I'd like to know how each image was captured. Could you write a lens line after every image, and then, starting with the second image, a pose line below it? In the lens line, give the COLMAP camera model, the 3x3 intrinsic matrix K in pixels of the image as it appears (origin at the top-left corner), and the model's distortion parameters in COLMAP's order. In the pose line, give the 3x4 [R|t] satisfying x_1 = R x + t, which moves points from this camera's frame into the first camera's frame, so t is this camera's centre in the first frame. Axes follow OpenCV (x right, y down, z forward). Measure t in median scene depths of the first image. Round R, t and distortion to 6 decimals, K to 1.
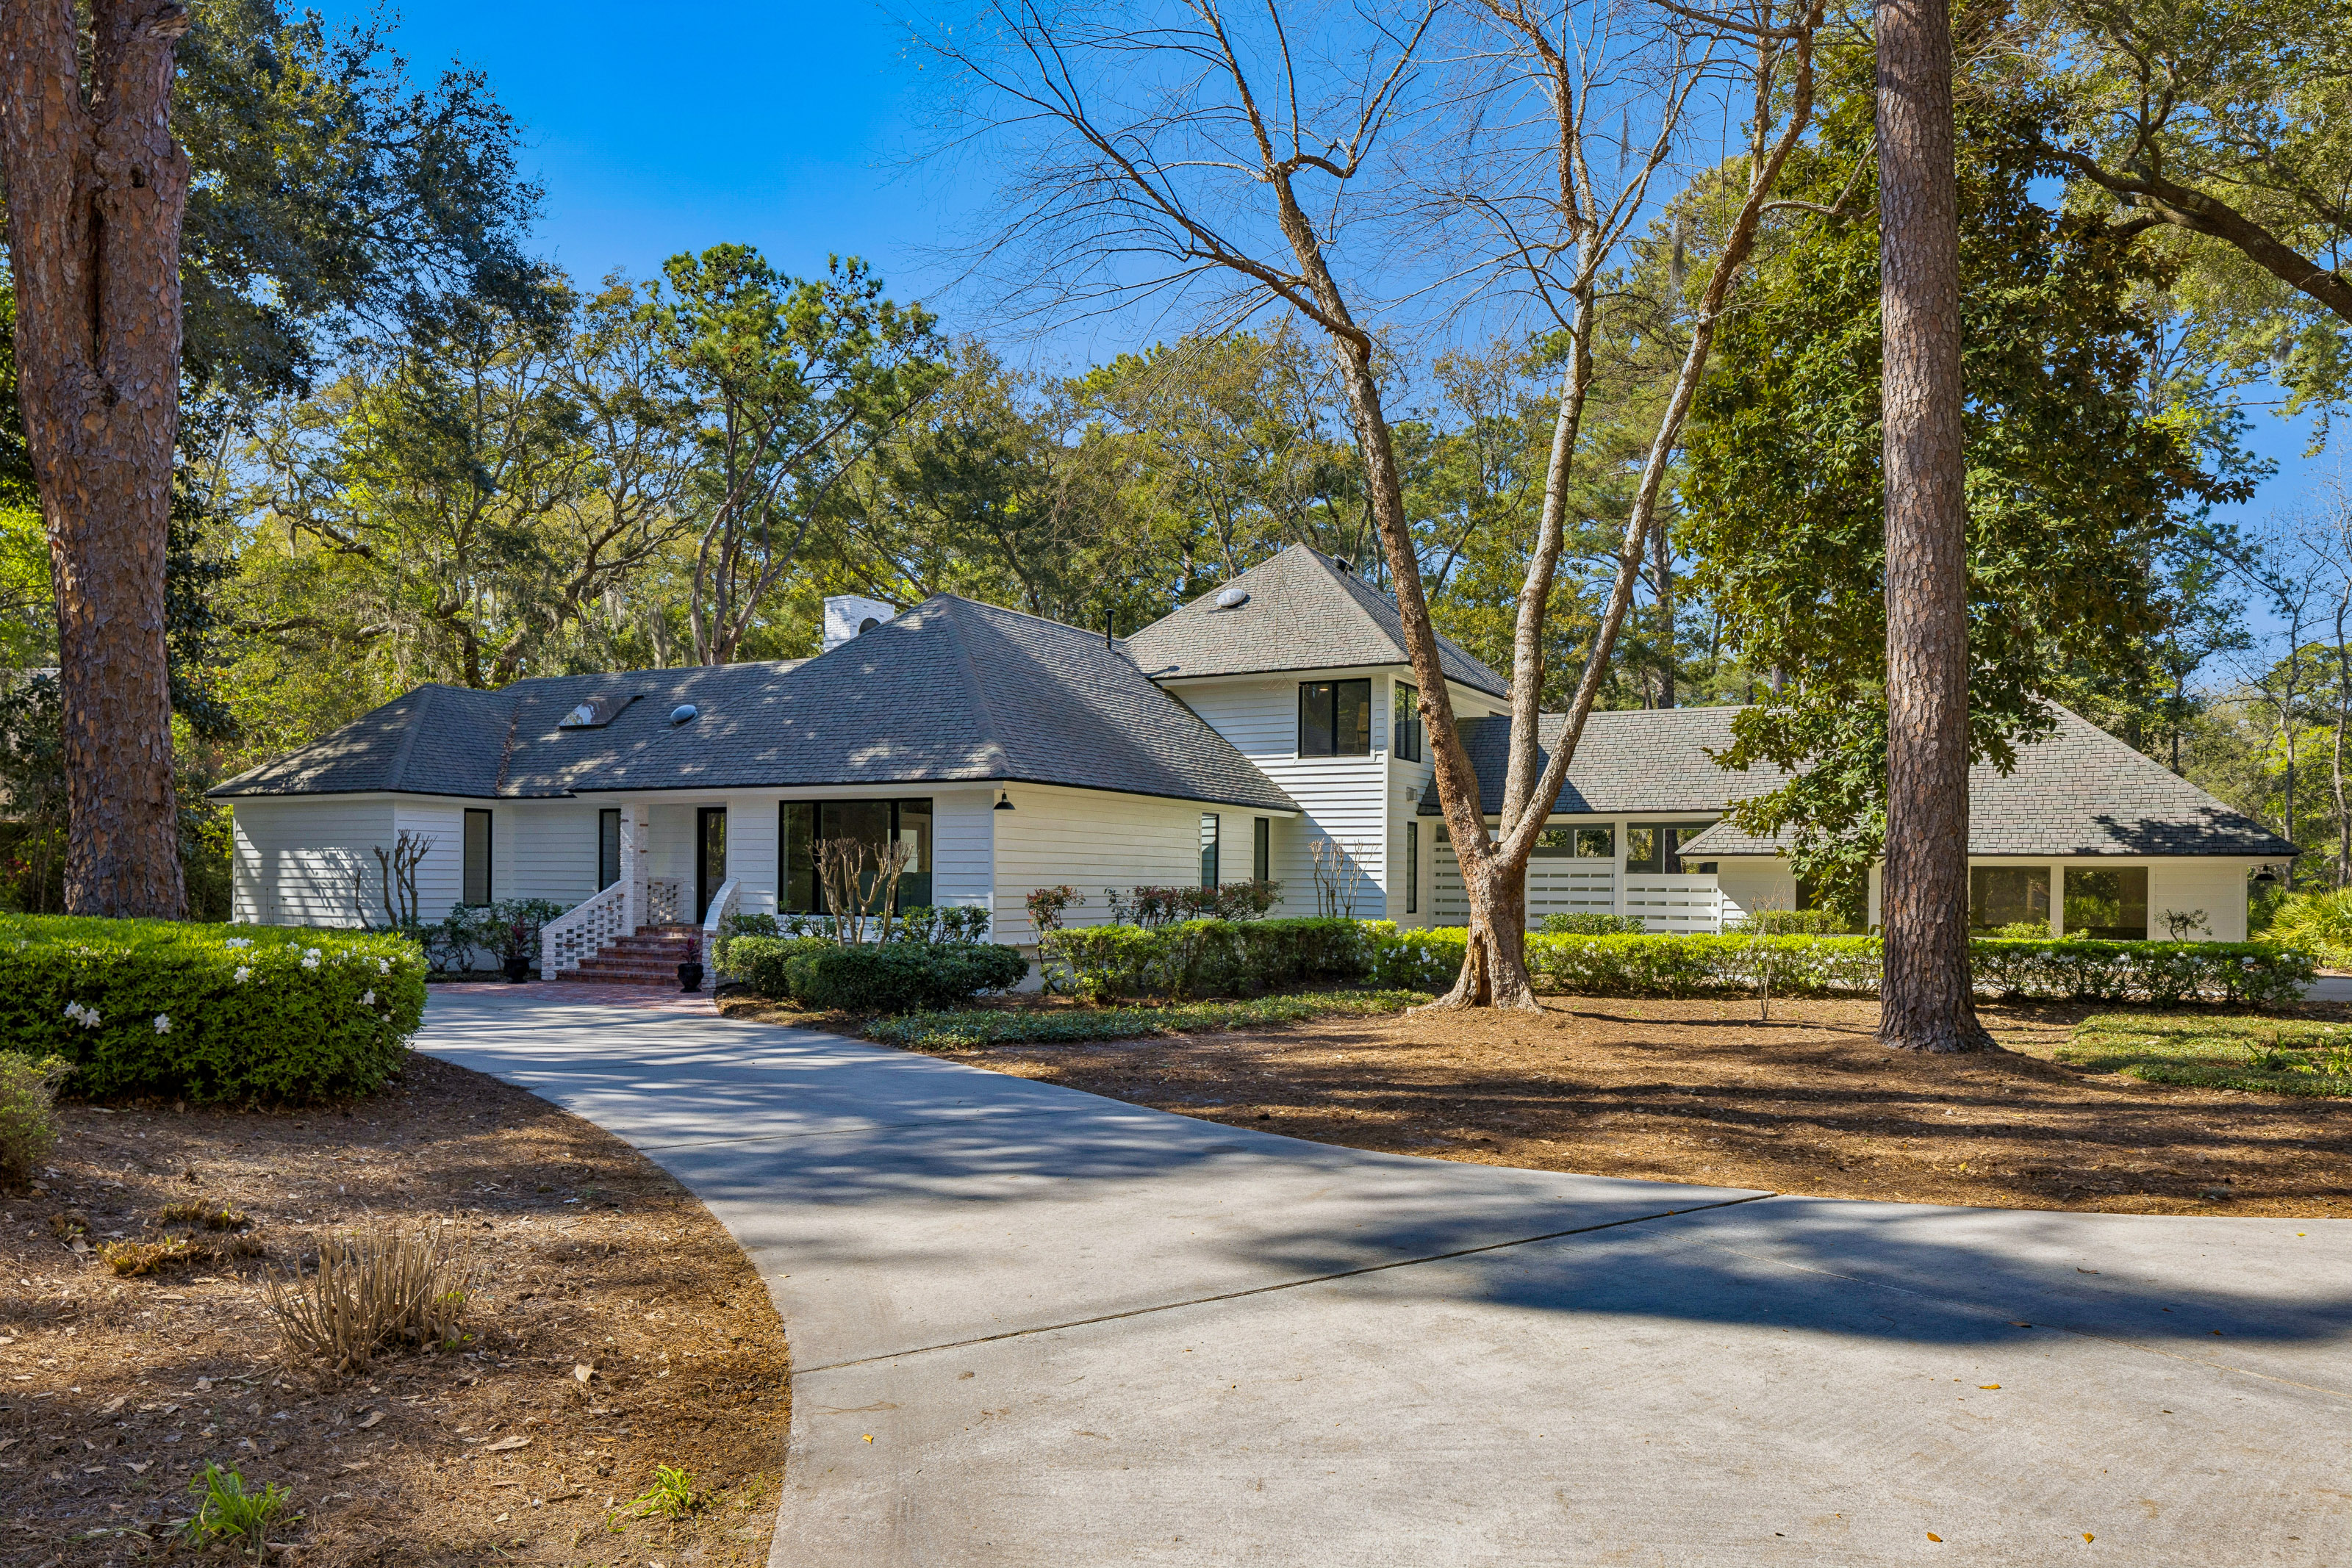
lens RADIAL K [[1548.2, 0, 1175.7], [0, 1548.2, 950.0], [0, 0, 1]] dist [-0.012442, 0.003775]
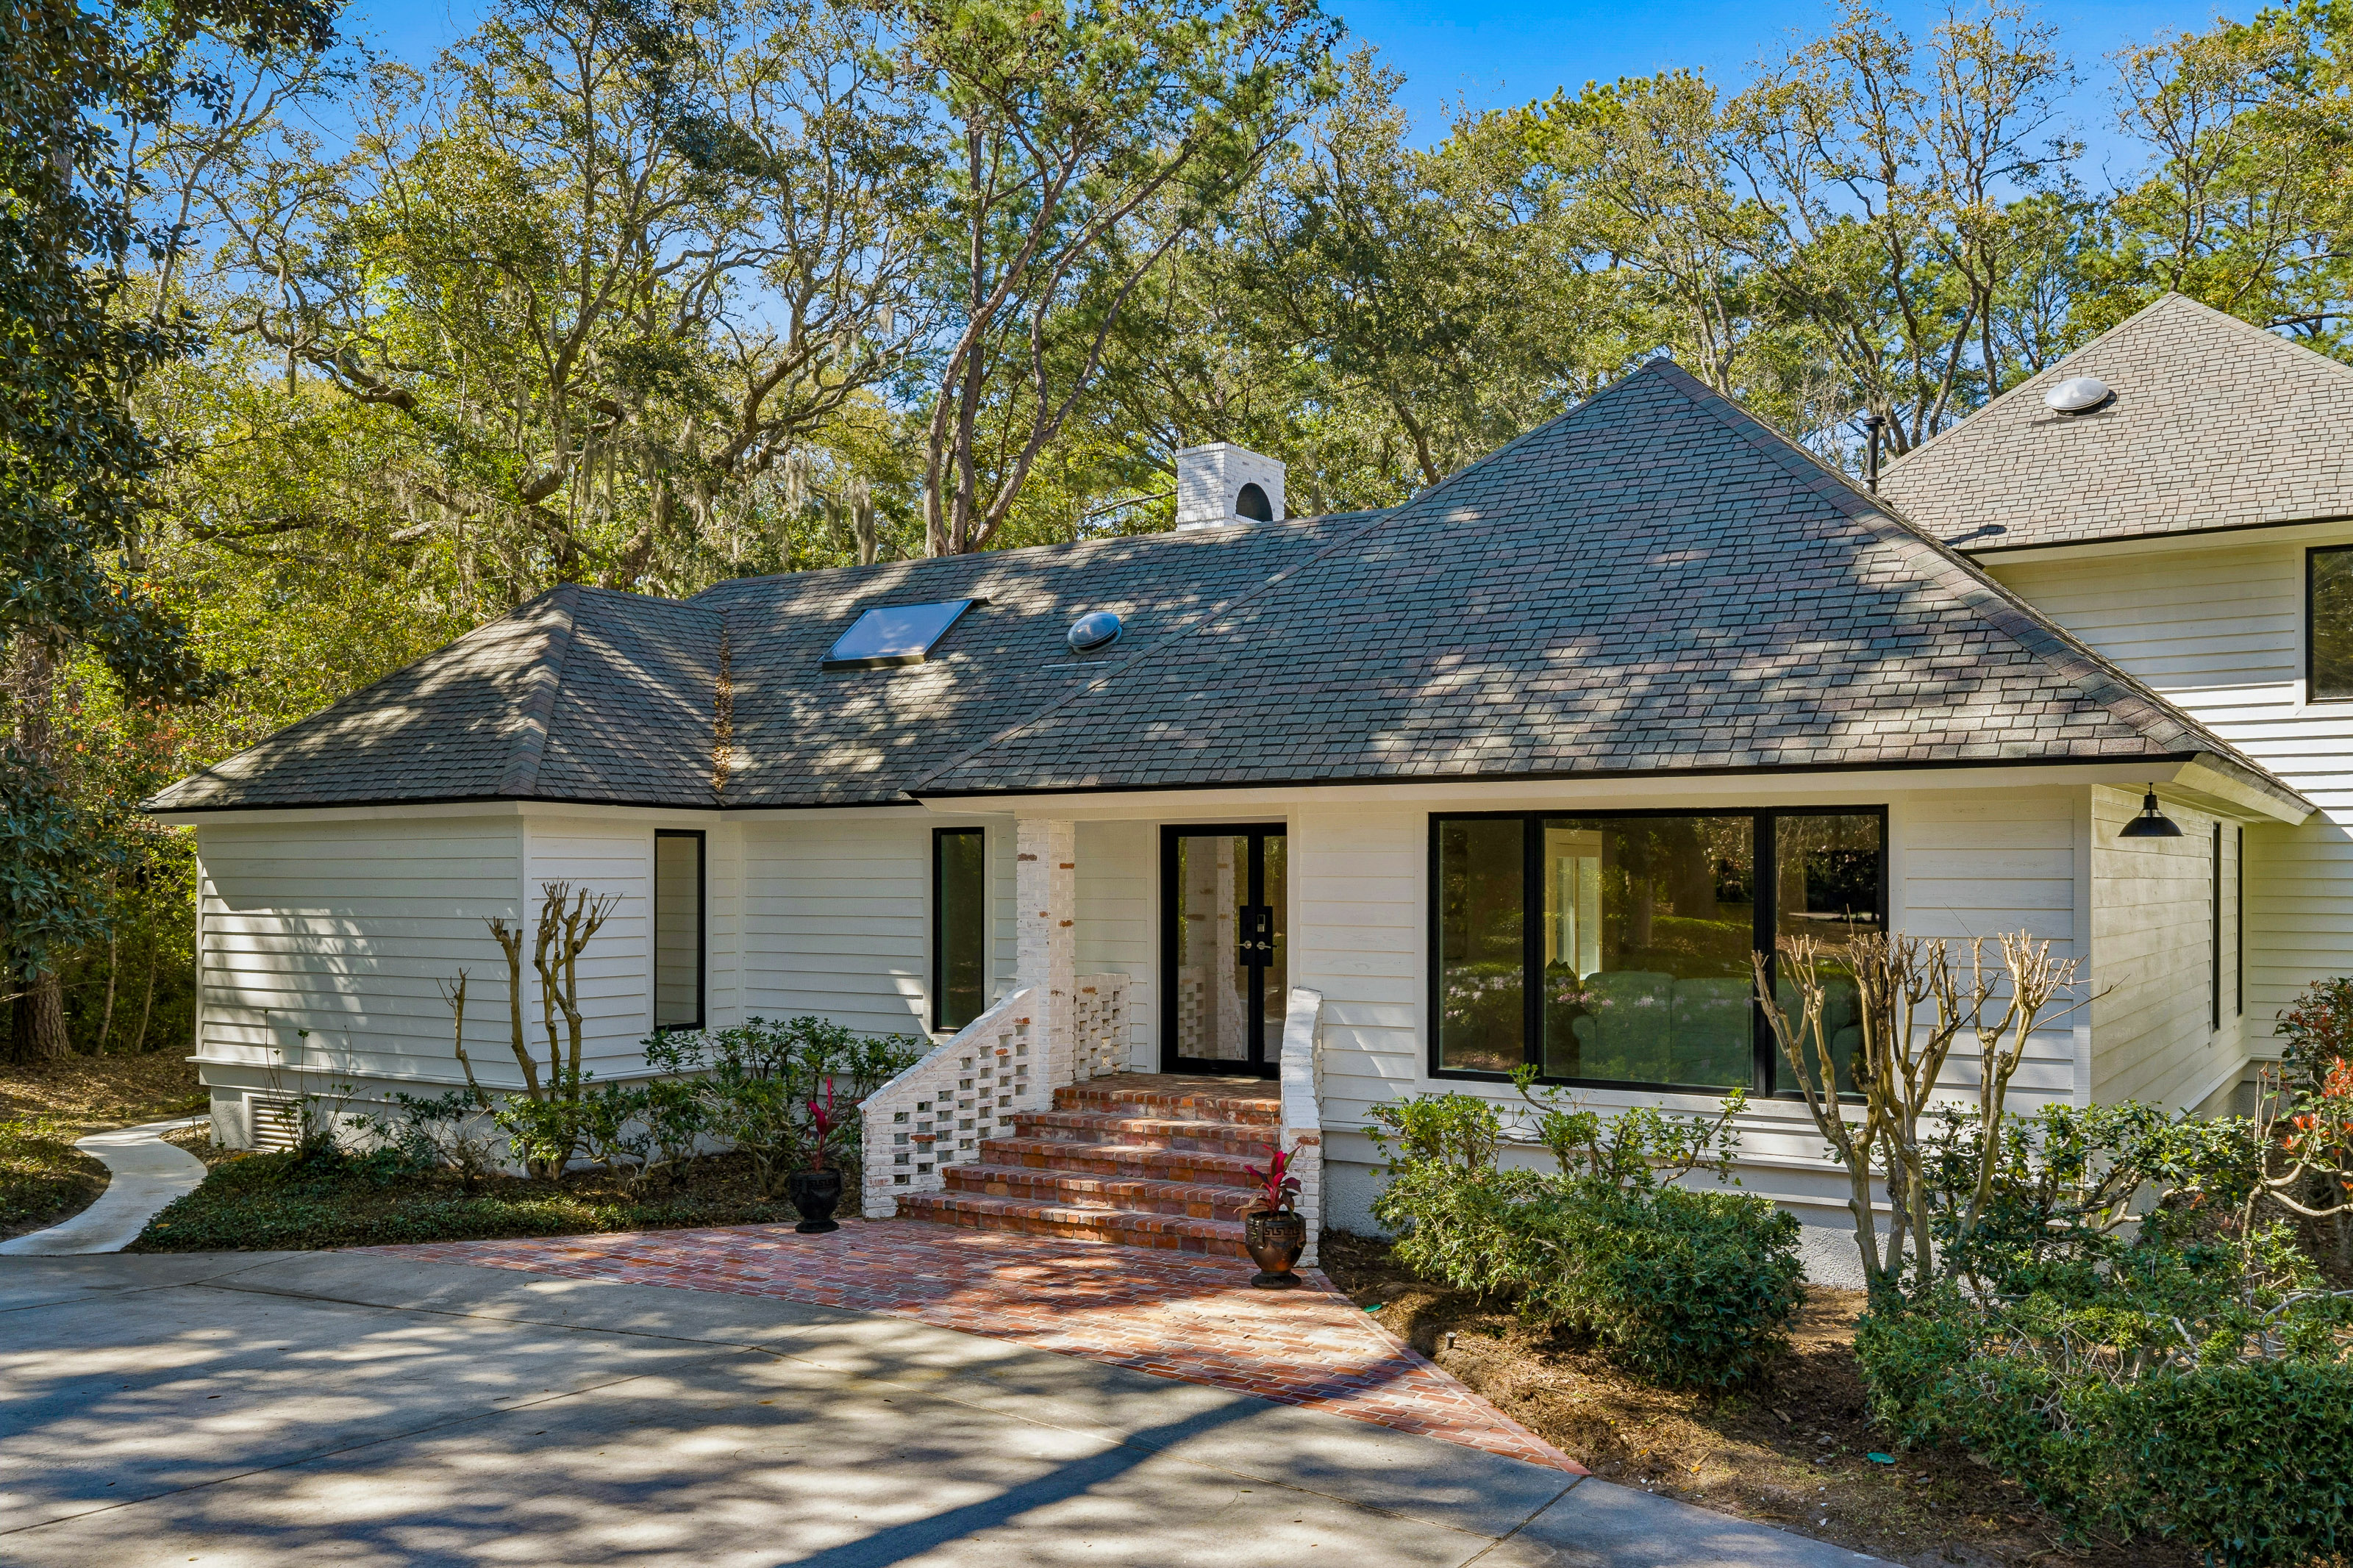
lens RADIAL K [[1875.4, 0, 1216.2], [0, 1875.4, 958.0], [0, 0, 1]] dist [0.019093, -0.022960]
pose [[0.998250, -0.006771, -0.058750, -0.267848], [0.006845, 0.999976, 0.001054, -0.054166], [0.058741, -0.001454, 0.998272, 0.448737]]
